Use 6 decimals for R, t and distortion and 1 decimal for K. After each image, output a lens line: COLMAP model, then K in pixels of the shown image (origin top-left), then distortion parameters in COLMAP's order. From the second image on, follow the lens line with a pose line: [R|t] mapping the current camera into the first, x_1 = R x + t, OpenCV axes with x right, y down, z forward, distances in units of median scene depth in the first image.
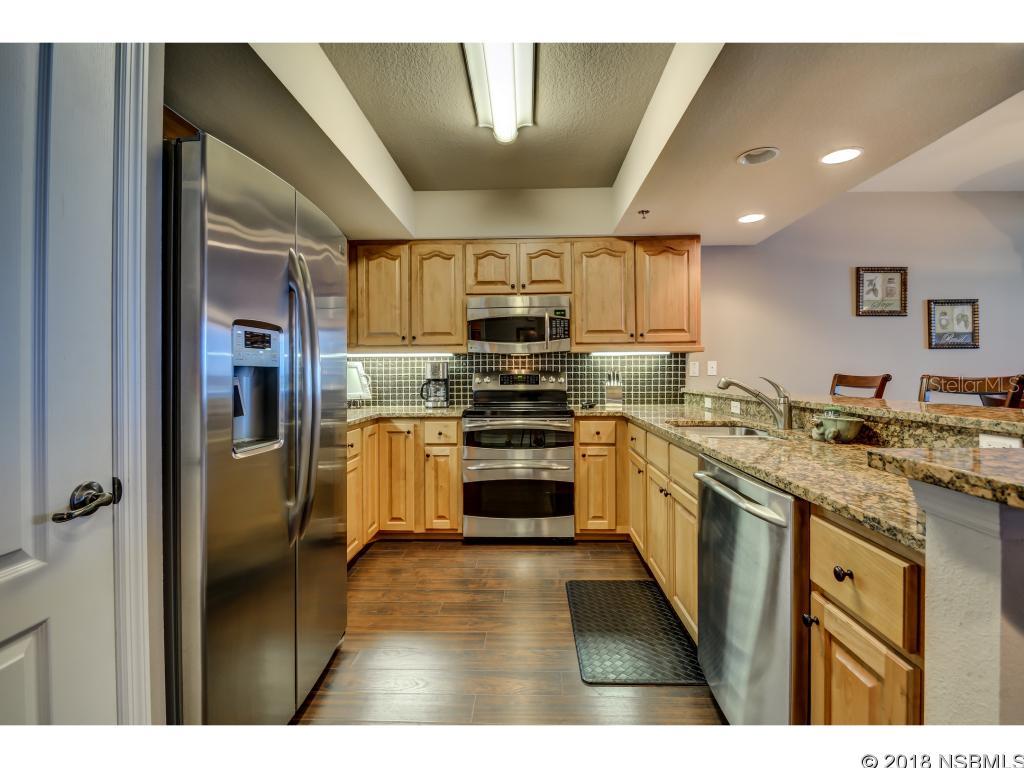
lens RADIAL K [[457.8, 0, 520.8], [0, 457.8, 373.2], [0, 0, 1]] dist [-0.002225, -0.004240]
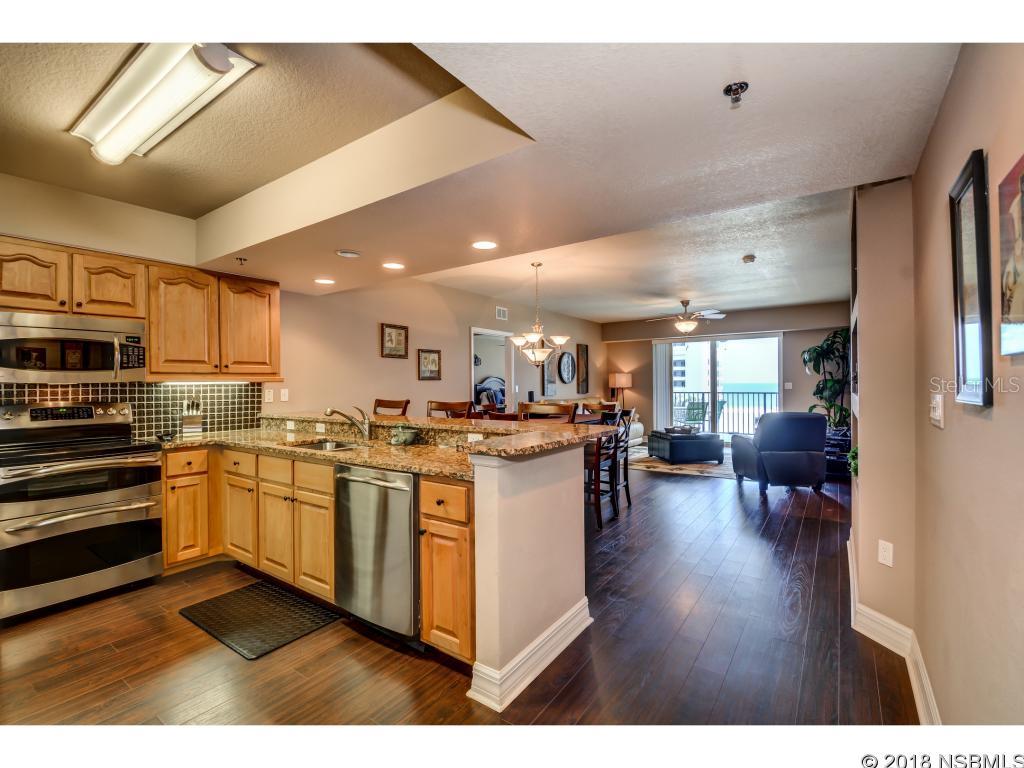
lens RADIAL K [[457.8, 0, 509.3], [0, 457.8, 385.6], [0, 0, 1]] dist [-0.002225, -0.004240]
pose [[0.555773, -0.001626, 0.831333, -0.254441], [0.005677, 0.999982, -0.001839, -0.032703], [-0.831315, 0.005741, 0.555772, -0.140353]]
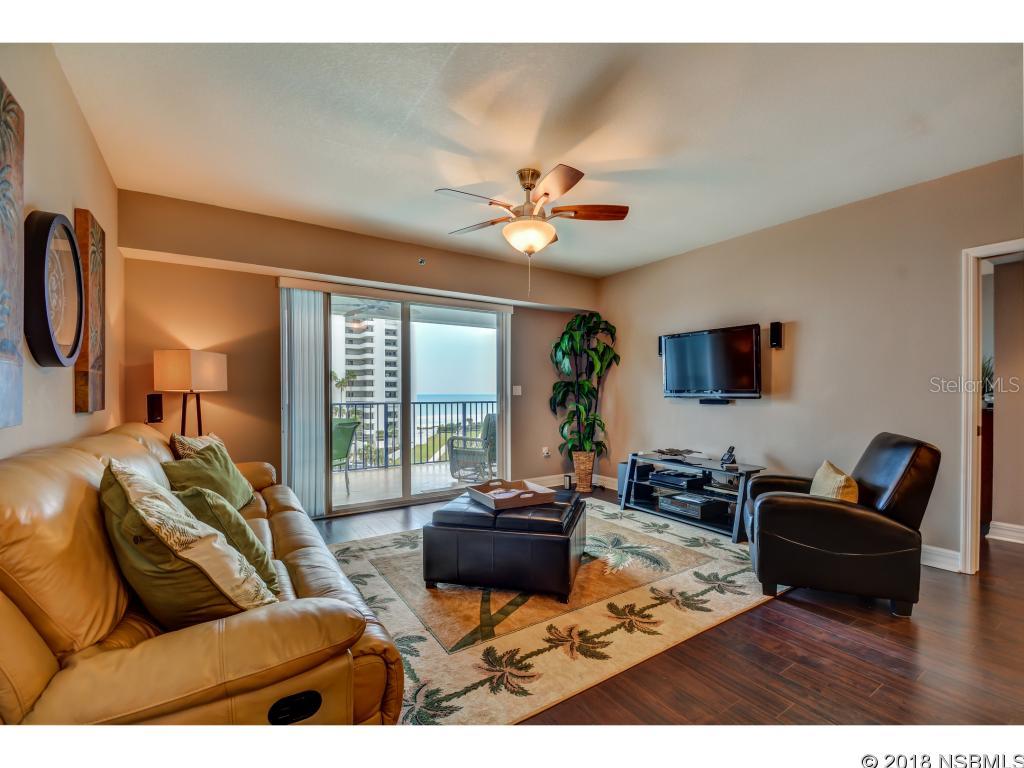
lens RADIAL K [[457.8, 0, 508.7], [0, 457.8, 398.1], [0, 0, 1]] dist [-0.002225, -0.004240]
pose [[-0.569579, -0.004823, 0.821923, 1.313085], [0.002606, 0.999967, 0.007674, -0.013032], [-0.821933, 0.006513, -0.569547, 0.901959]]
